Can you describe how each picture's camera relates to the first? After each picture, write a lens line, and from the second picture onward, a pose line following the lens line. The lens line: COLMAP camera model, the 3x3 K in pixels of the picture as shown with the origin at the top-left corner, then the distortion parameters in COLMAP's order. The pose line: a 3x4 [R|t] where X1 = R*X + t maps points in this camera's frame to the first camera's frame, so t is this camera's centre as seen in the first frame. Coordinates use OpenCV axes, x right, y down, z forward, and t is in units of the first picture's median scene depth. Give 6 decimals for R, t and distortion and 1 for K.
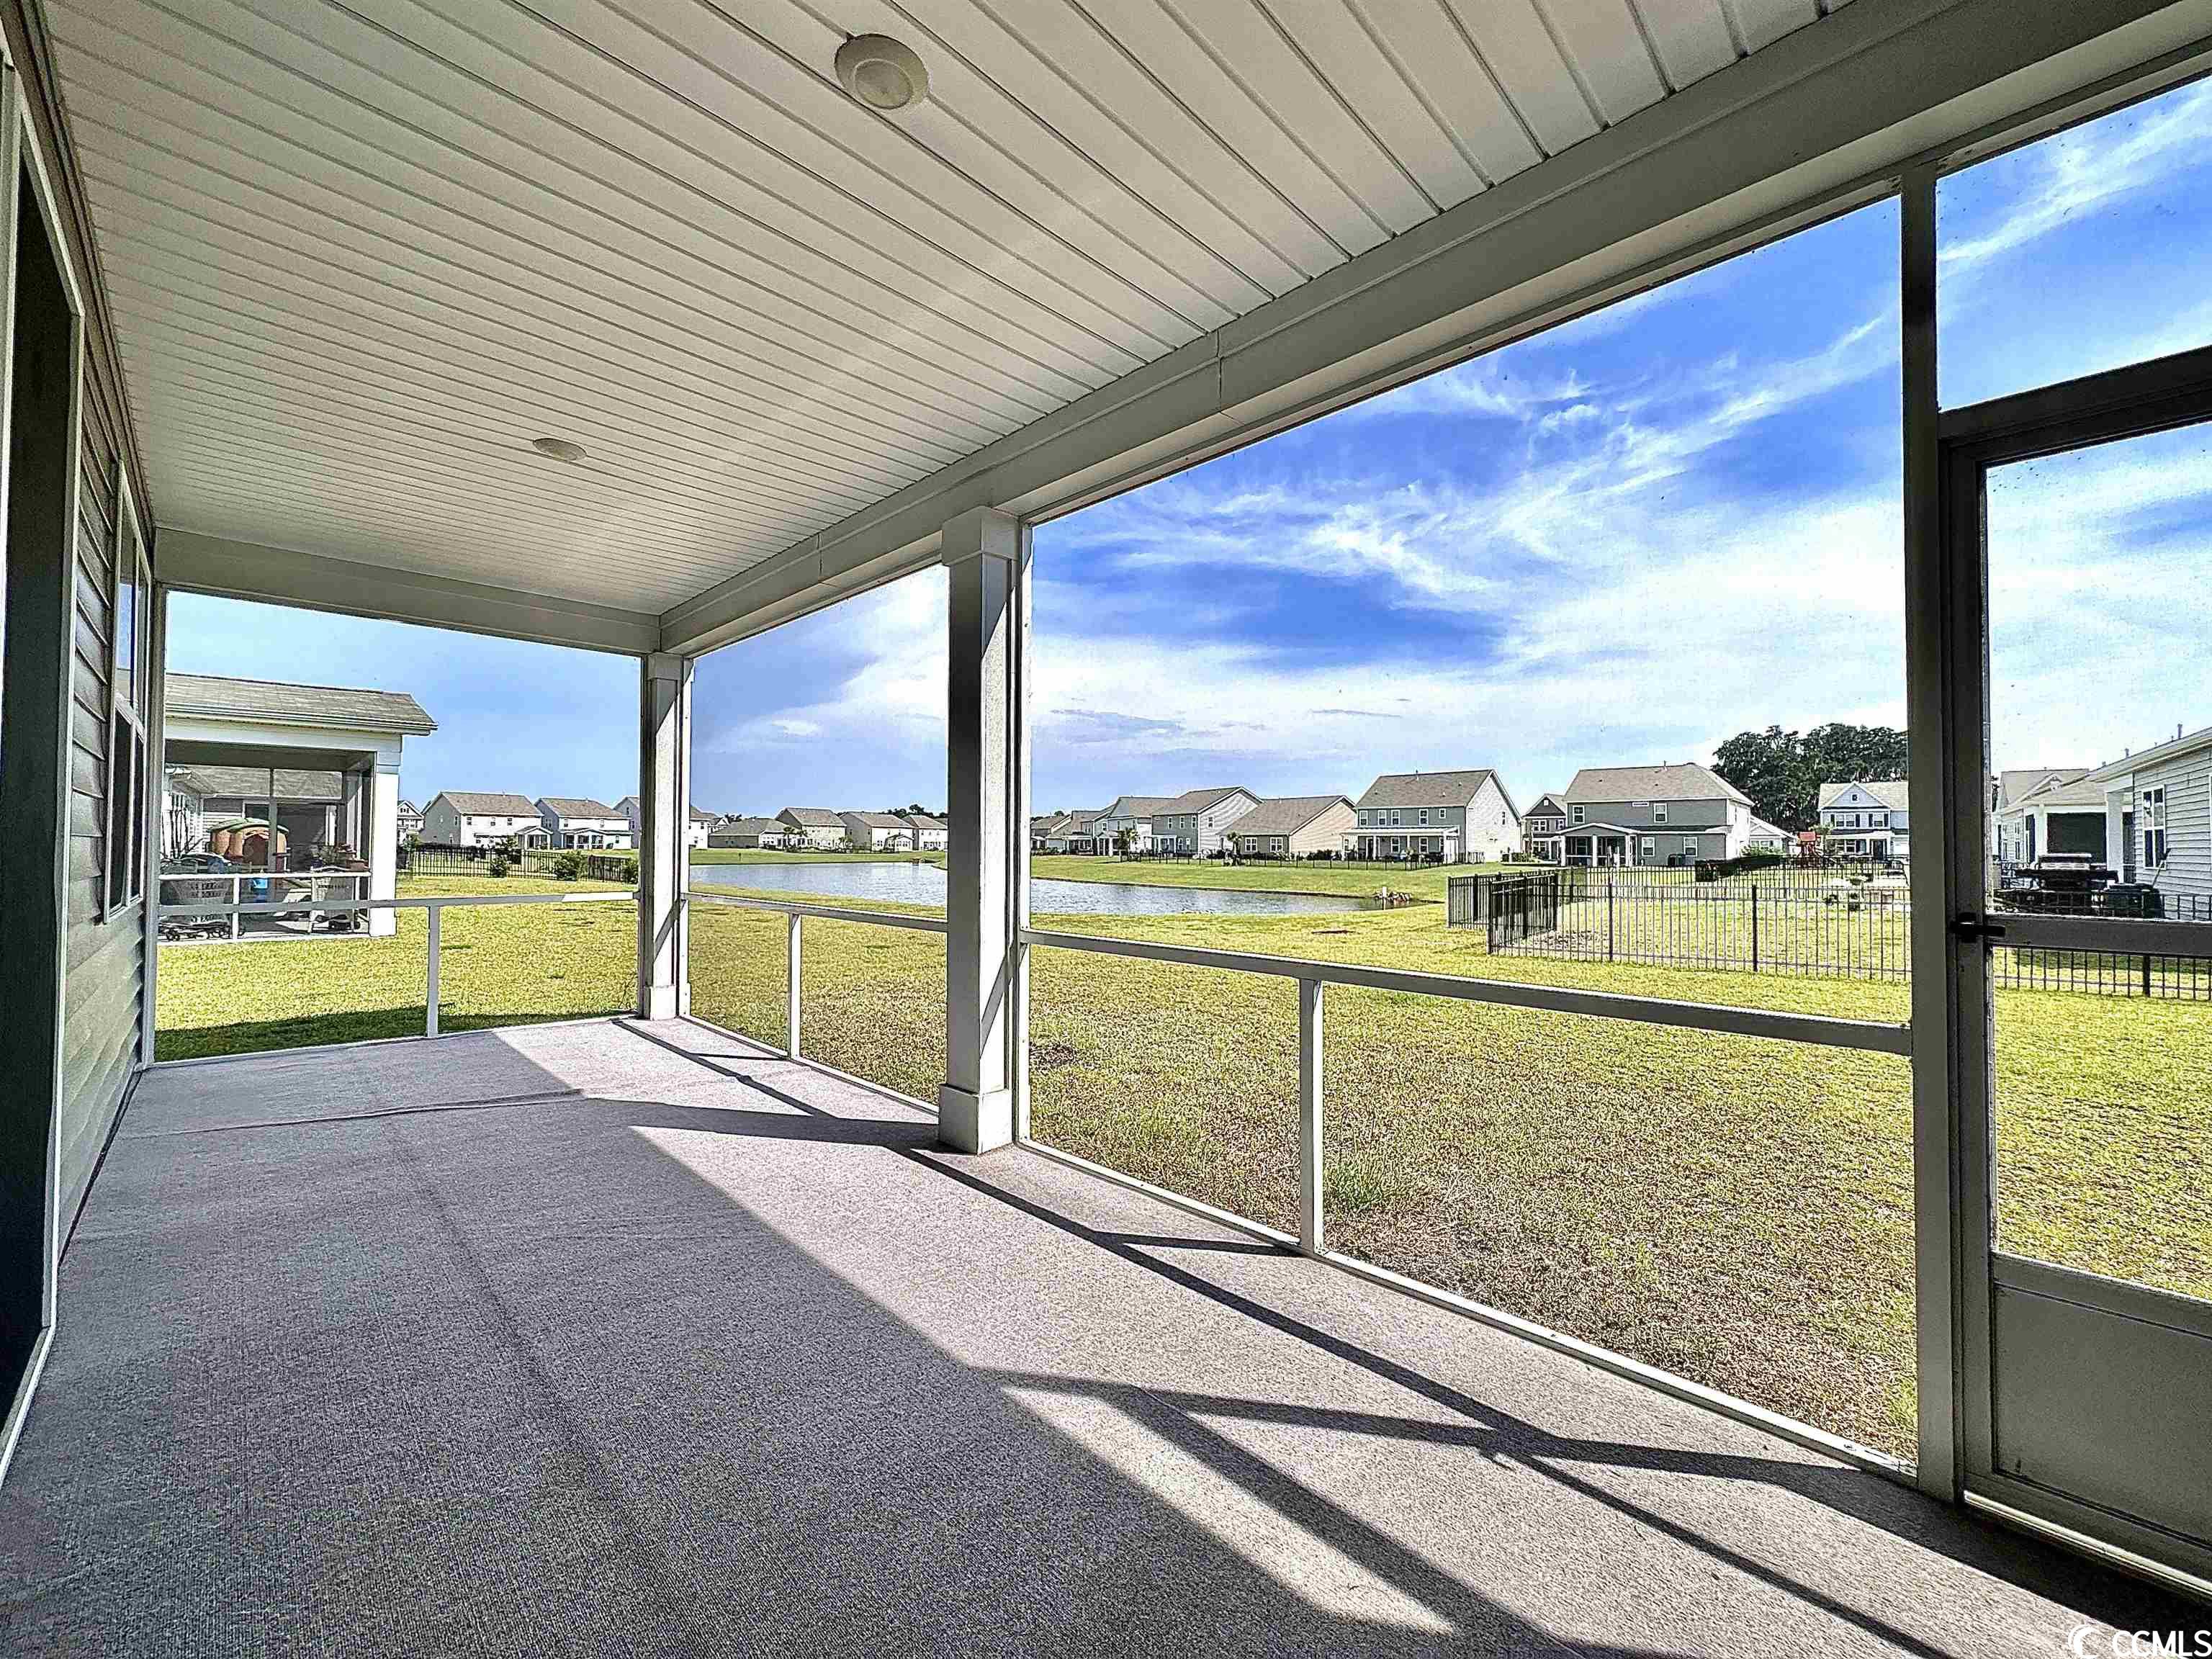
lens RADIAL K [[882.4, 0, 1093.9], [0, 882.4, 823.2], [0, 0, 1]] dist [-0.003265, 0.000668]
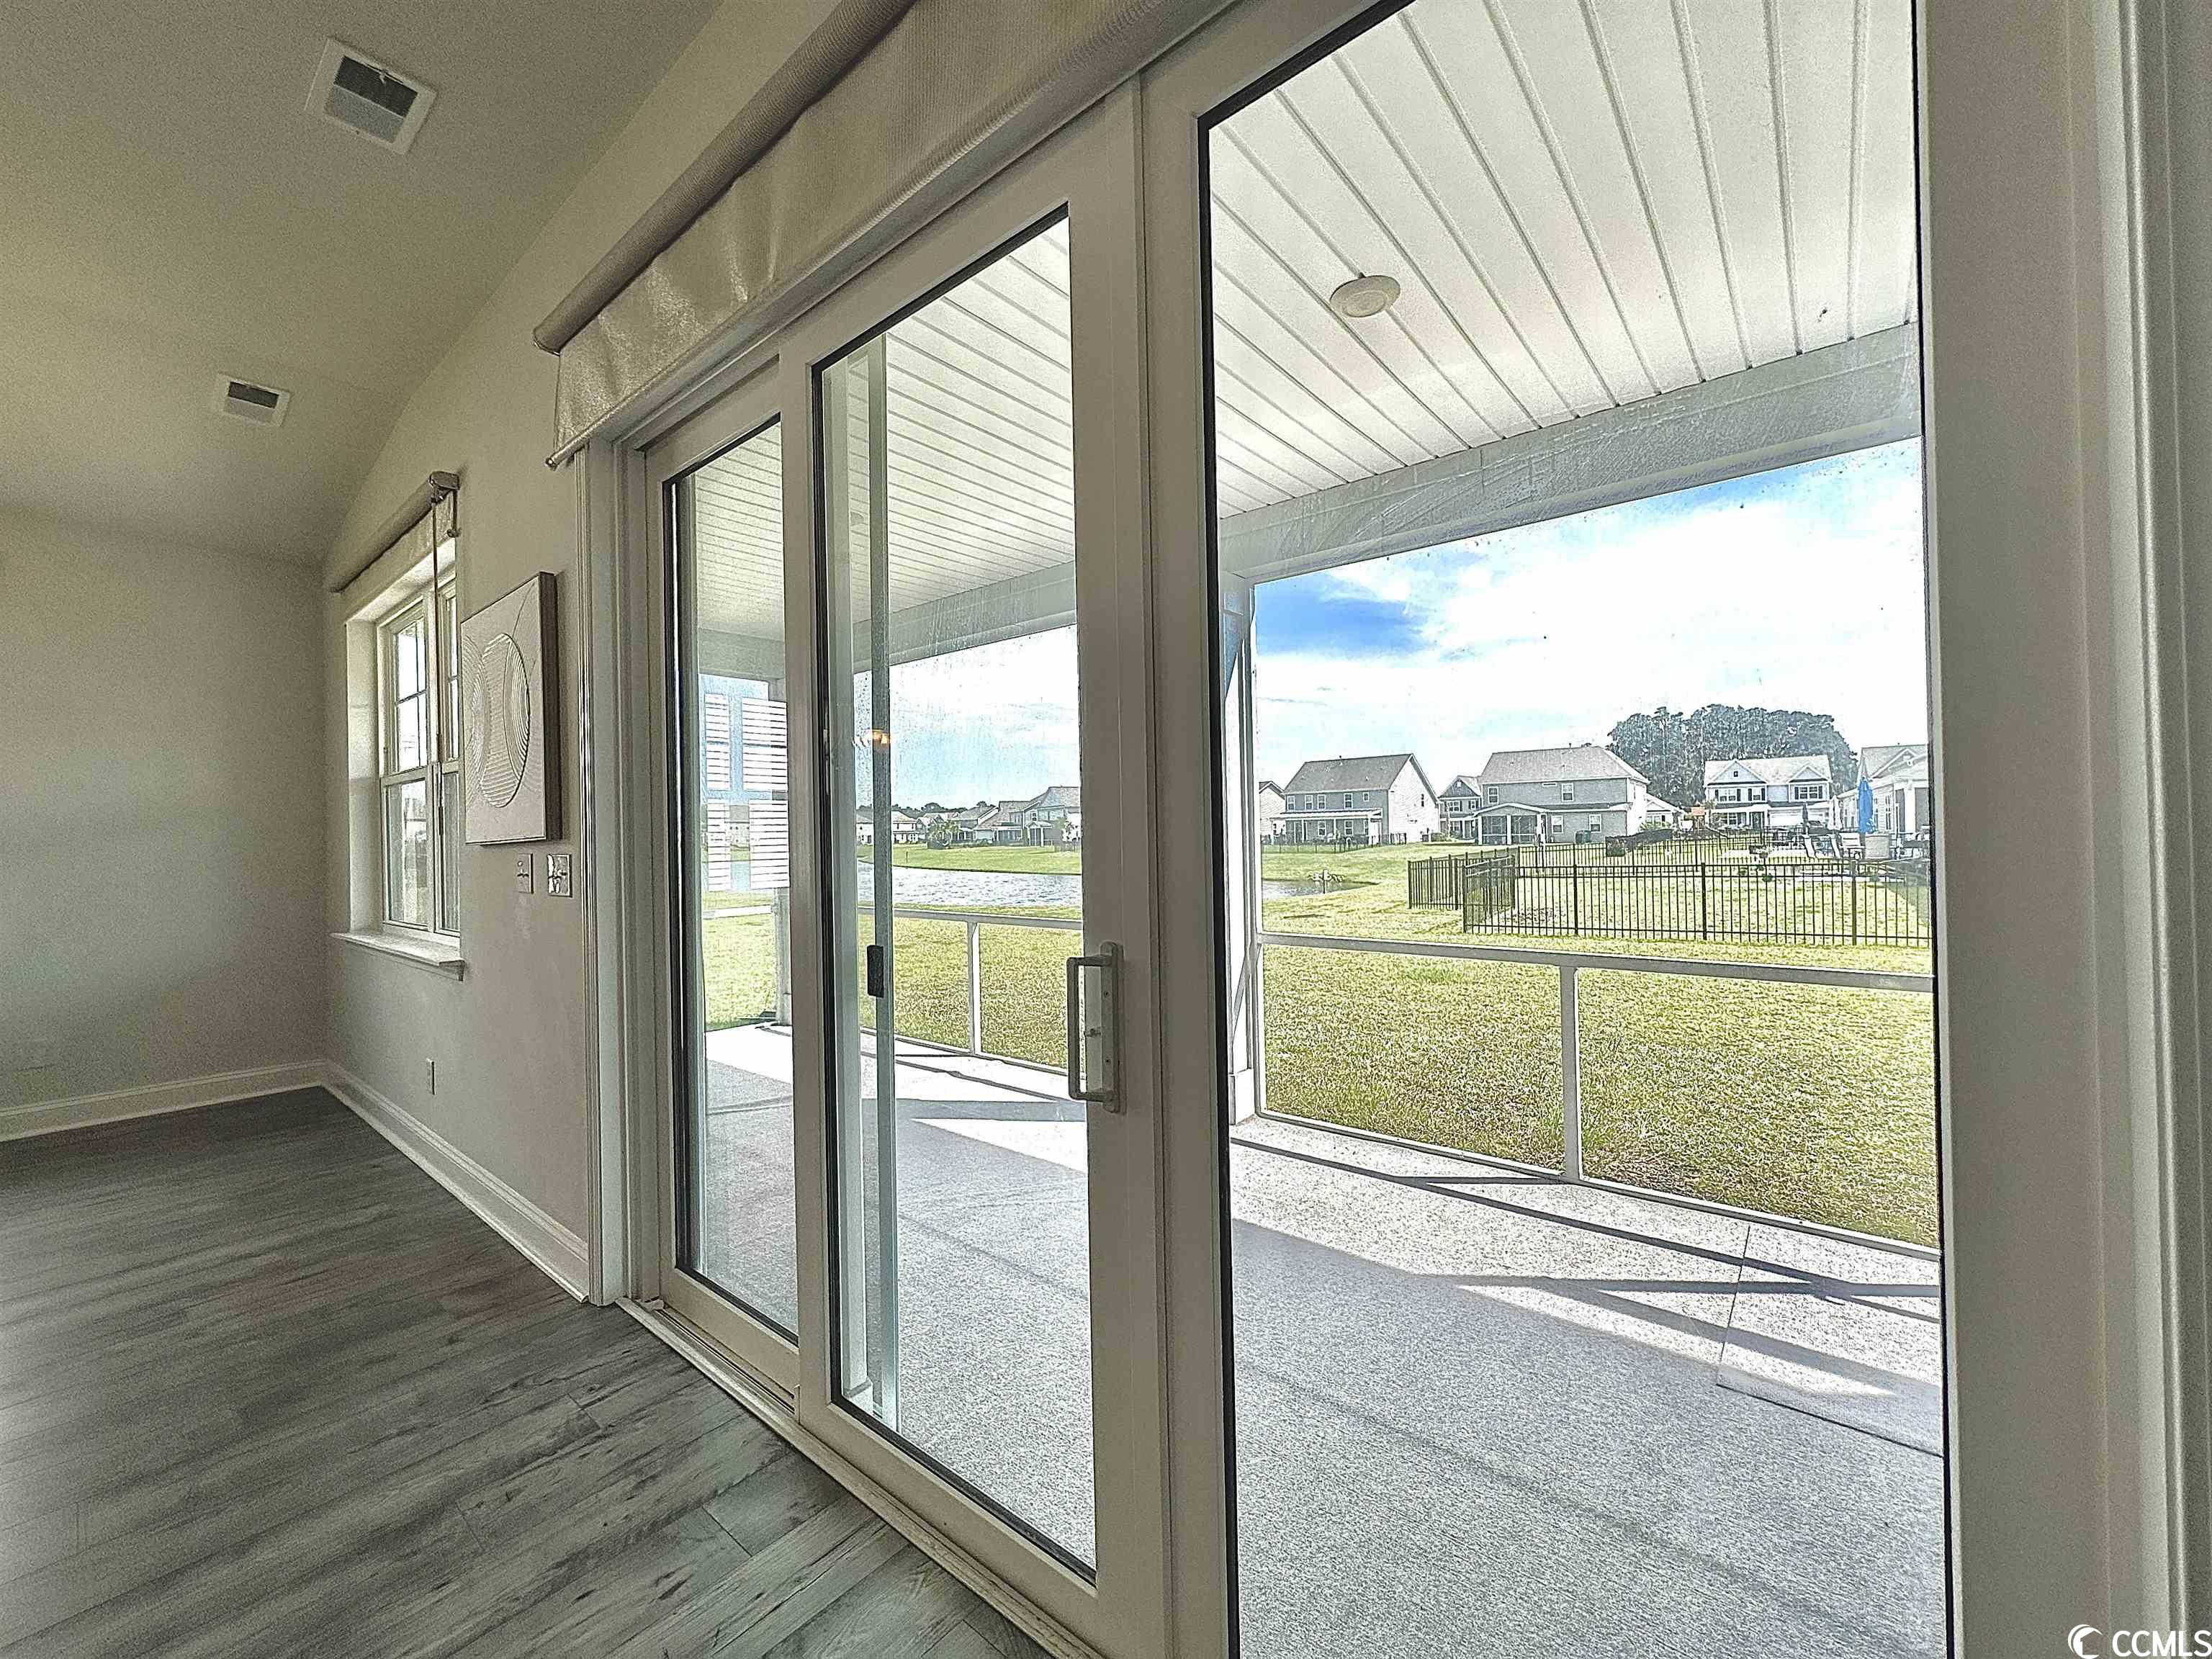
lens RADIAL K [[882.4, 0, 1096.9], [0, 882.4, 829.9], [0, 0, 1]] dist [-0.003265, 0.000668]
pose [[0.995855, -0.023626, 0.087838, -0.017863], [0.021824, 0.999532, 0.021423, -0.001995], [-0.088303, -0.019417, 0.995904, -0.006326]]
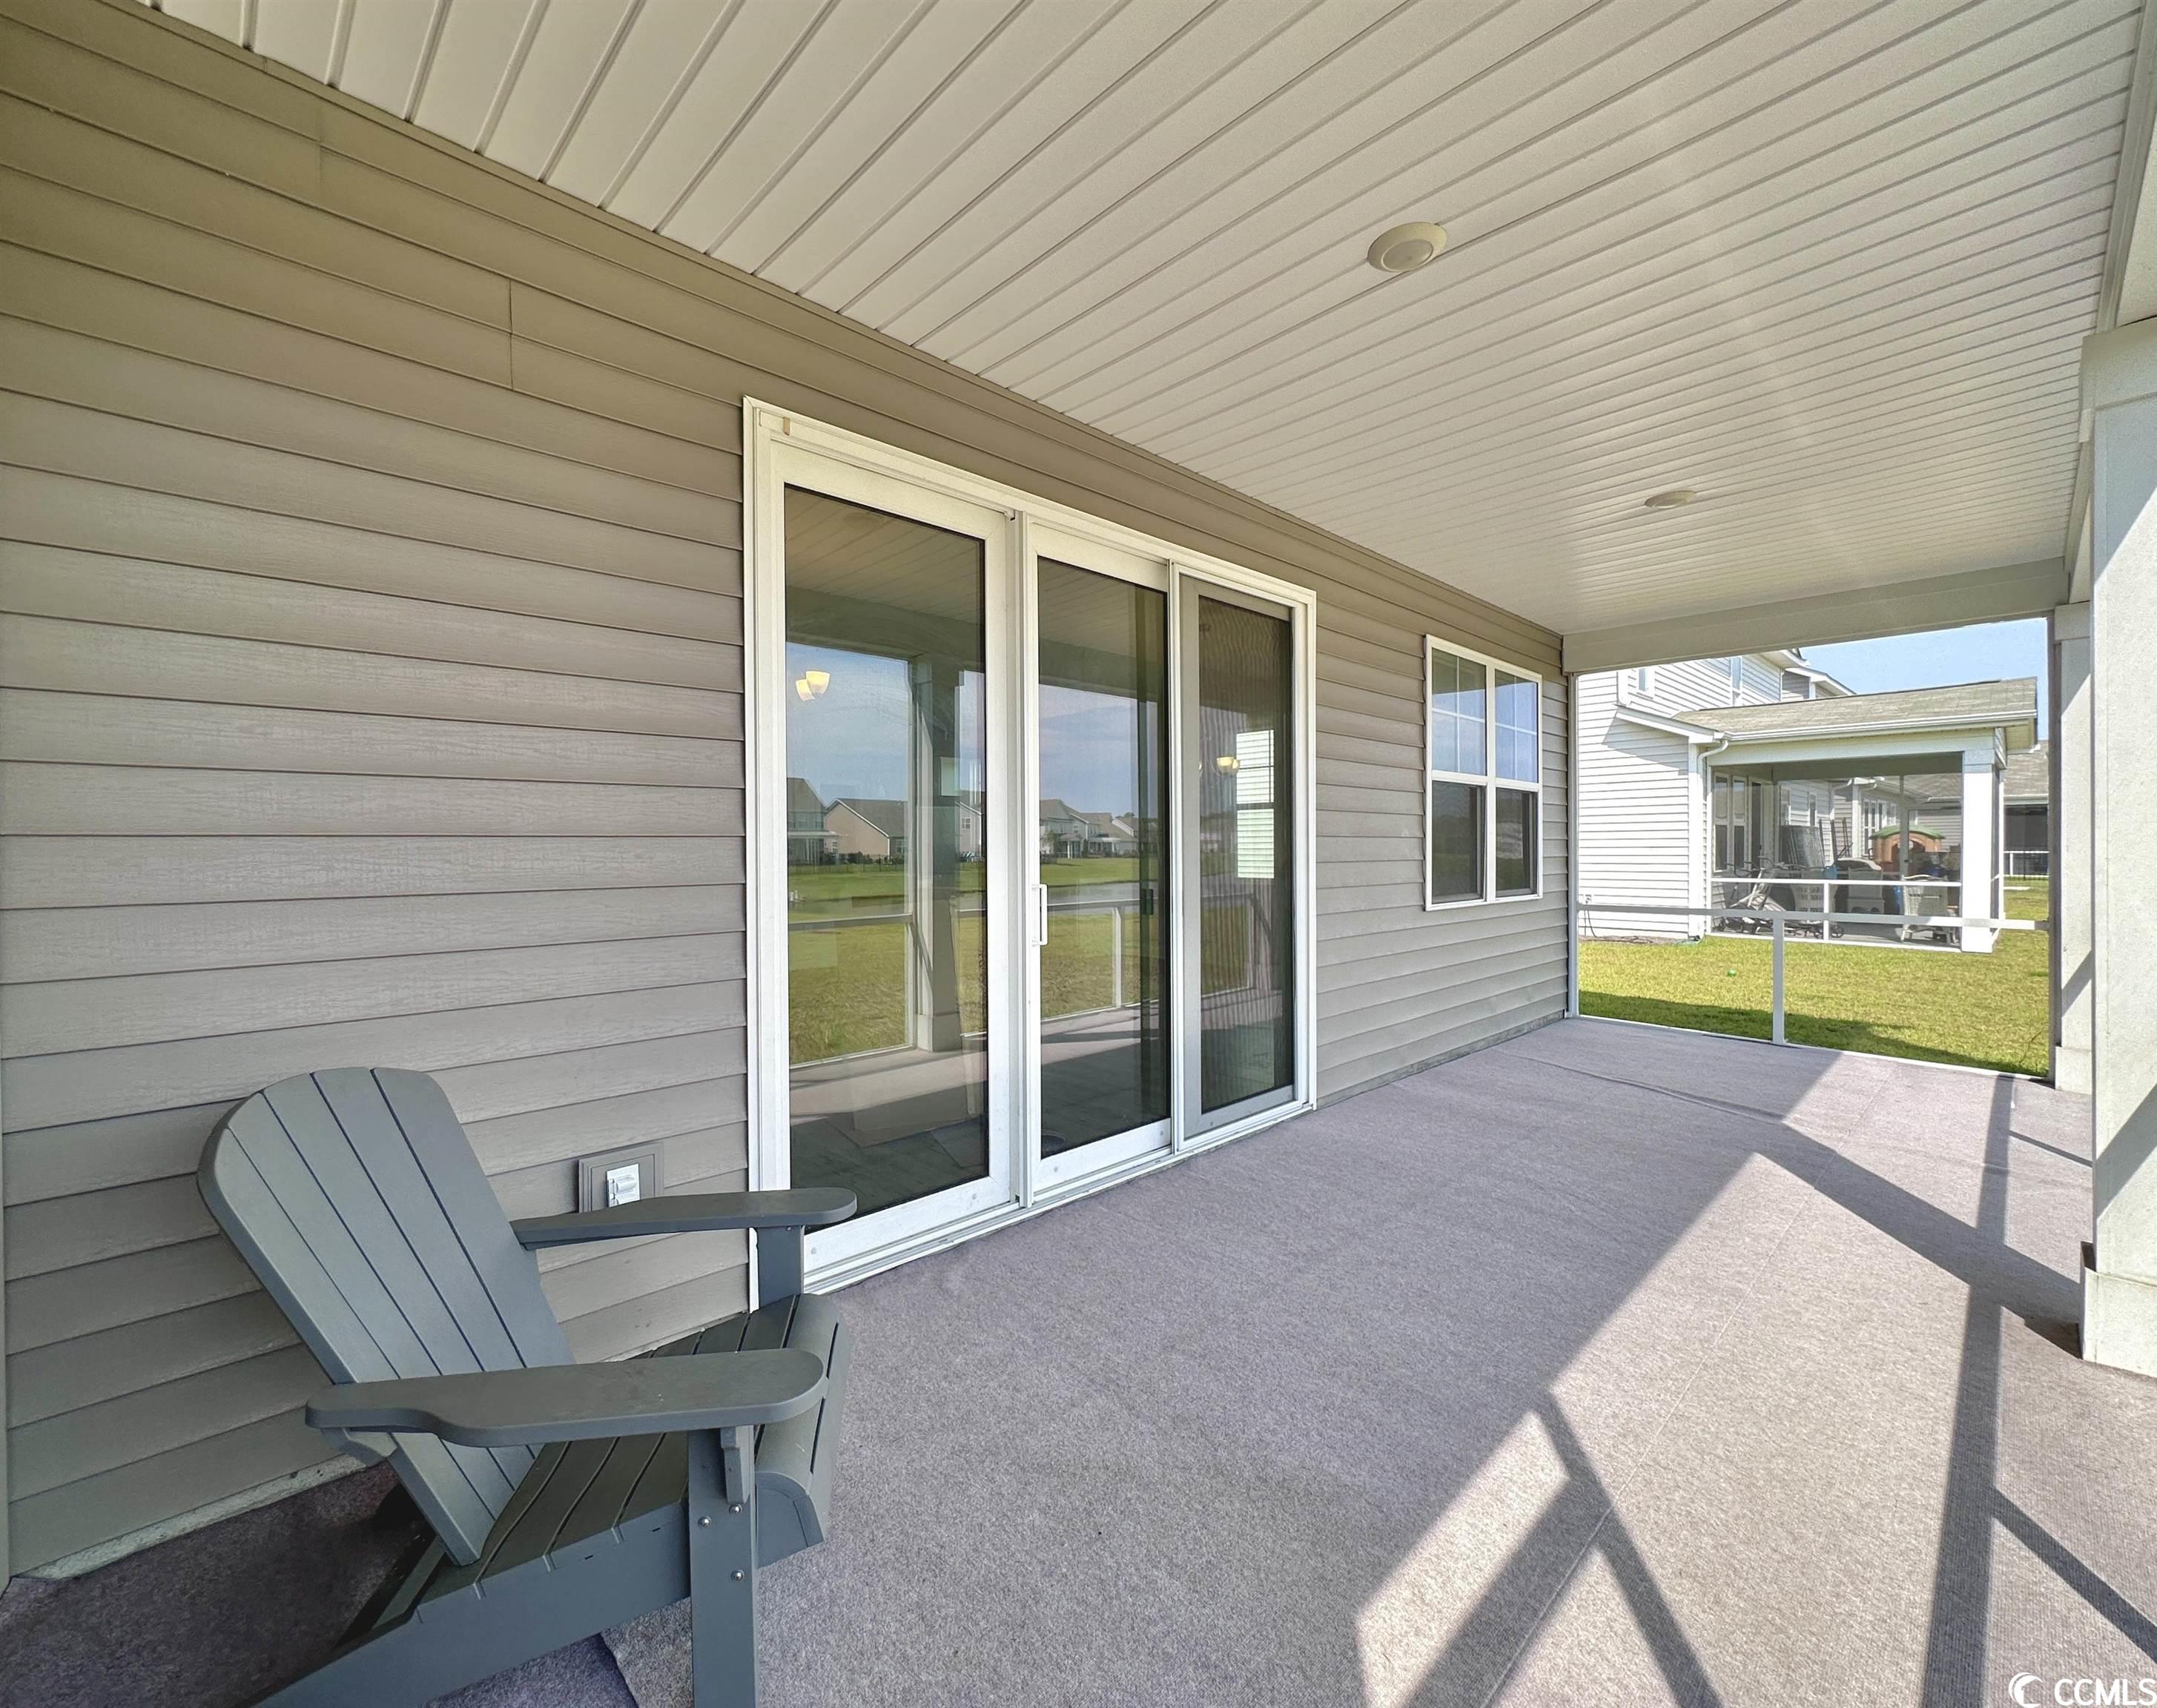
lens RADIAL K [[930.0, 0, 1062.7], [0, 930.0, 853.2], [0, 0, 1]] dist [0.001264, 0.000245]
pose [[-0.014444, 0.002297, -0.999893, 0.141181], [0.028305, 0.999598, 0.001887, -0.003548], [0.999495, -0.028275, -0.014503, 0.071059]]
